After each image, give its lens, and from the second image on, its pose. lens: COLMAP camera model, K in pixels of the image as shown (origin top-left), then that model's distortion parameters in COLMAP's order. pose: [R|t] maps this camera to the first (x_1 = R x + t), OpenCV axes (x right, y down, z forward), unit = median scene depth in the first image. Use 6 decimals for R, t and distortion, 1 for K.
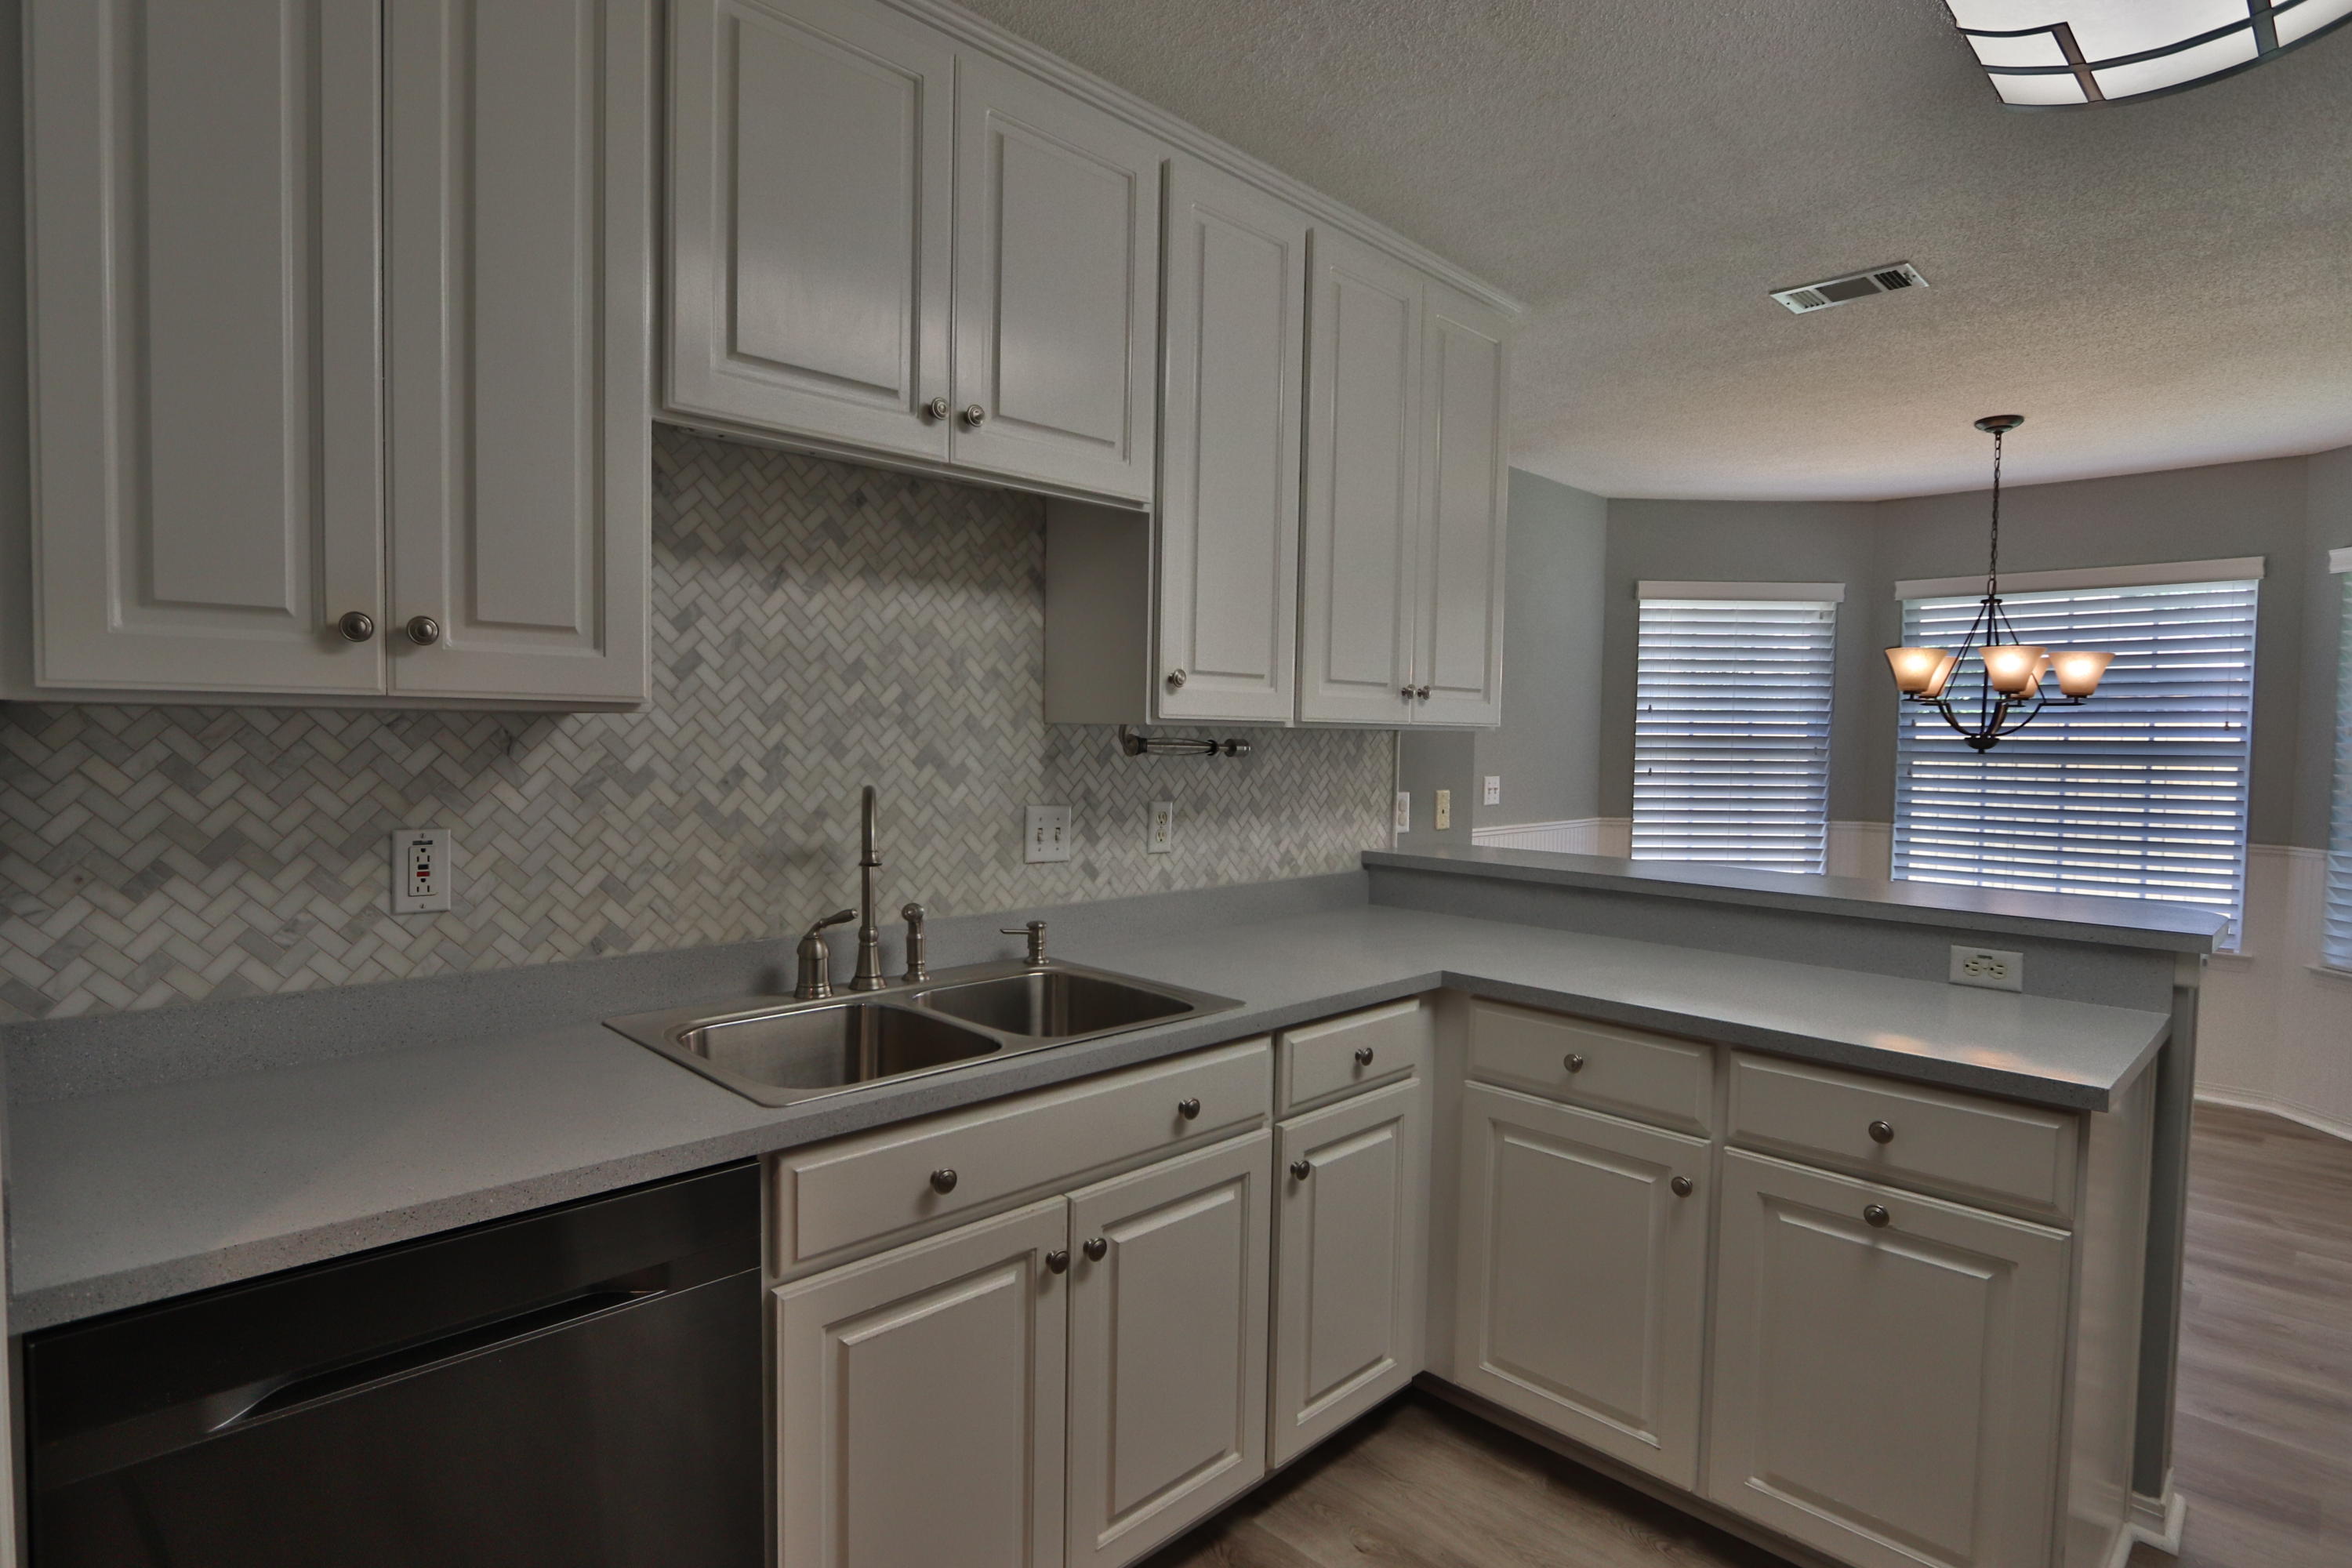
lens RADIAL K [[1211.3, 0, 1176.0], [0, 1211.3, 784.0], [0, 0, 1]] dist [-0.011256, 0.000736]
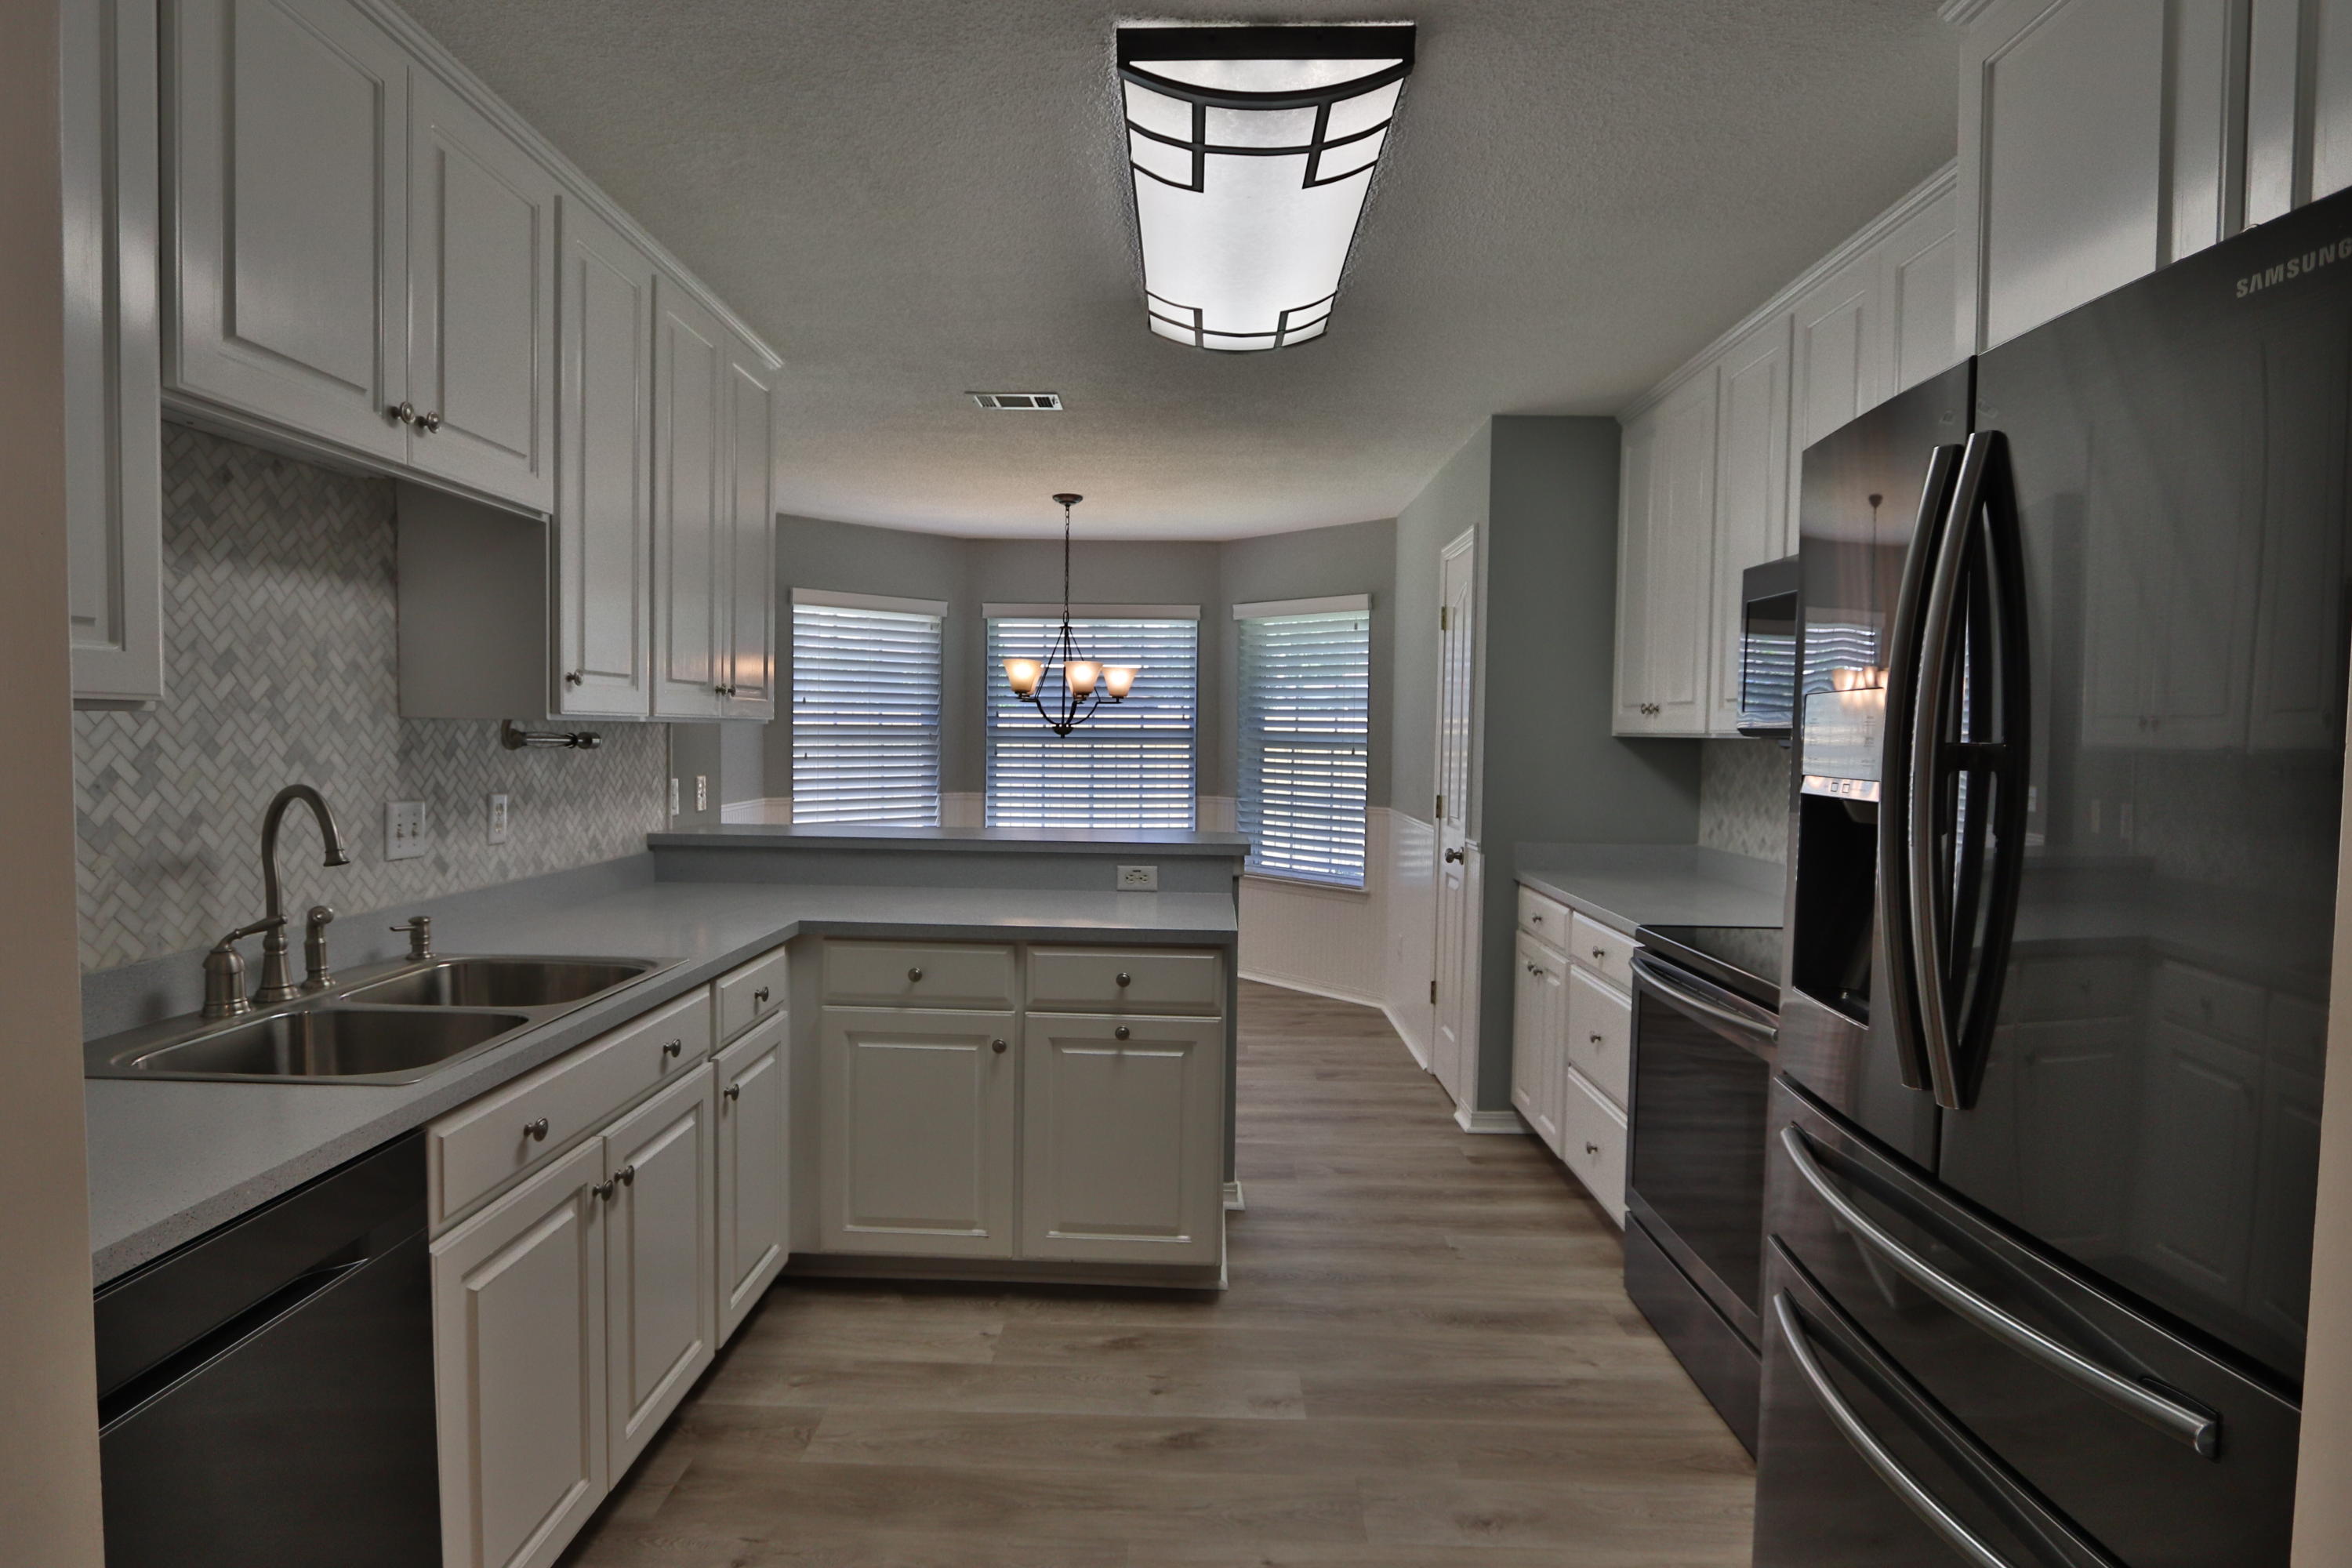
lens RADIAL K [[1204.5, 0, 1176.0], [0, 1204.5, 784.0], [0, 0, 1]] dist [-0.016539, 0.001662]
pose [[0.719034, -0.036104, 0.694036, -0.356849], [0.027631, 0.999345, 0.023361, -0.001709], [-0.694425, 0.002380, 0.719561, -0.144657]]
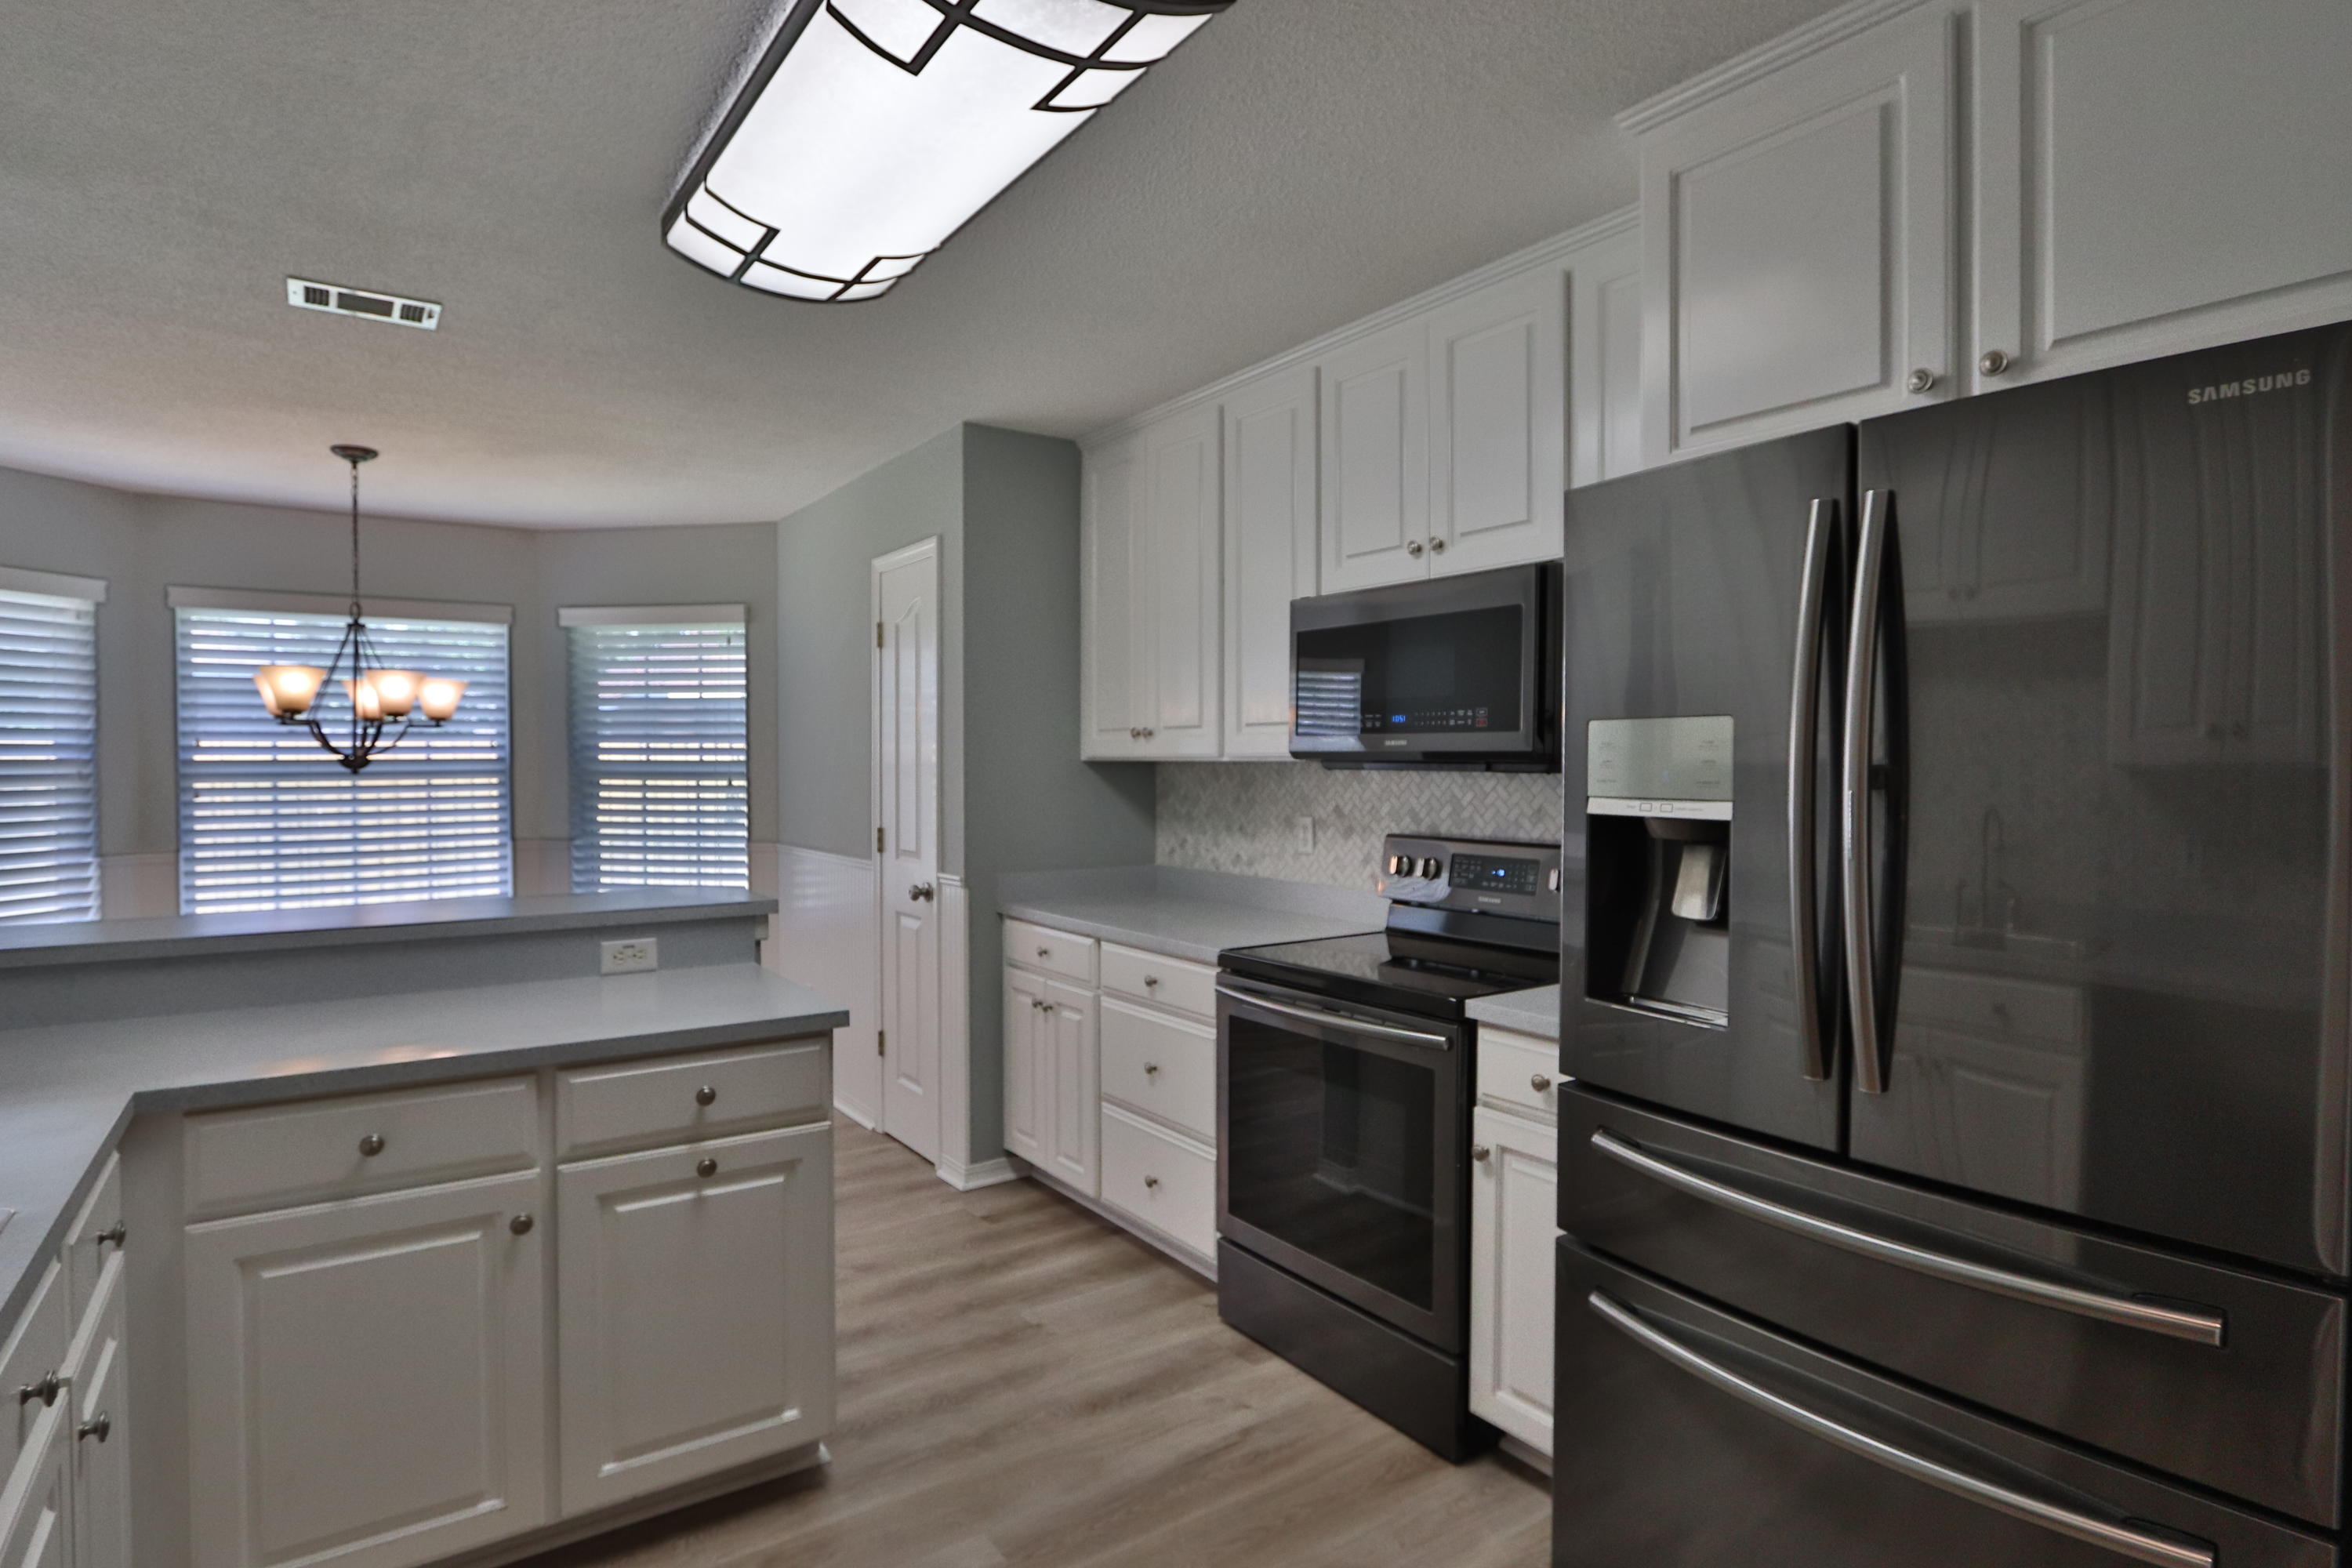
lens RADIAL K [[1204.5, 0, 1176.0], [0, 1204.5, 784.0], [0, 0, 1]] dist [-0.016539, 0.001662]
pose [[0.169393, -0.035608, 0.984905, -0.385043], [0.046633, 0.998517, 0.028080, -0.022834], [-0.984445, 0.041173, 0.170802, 0.262695]]
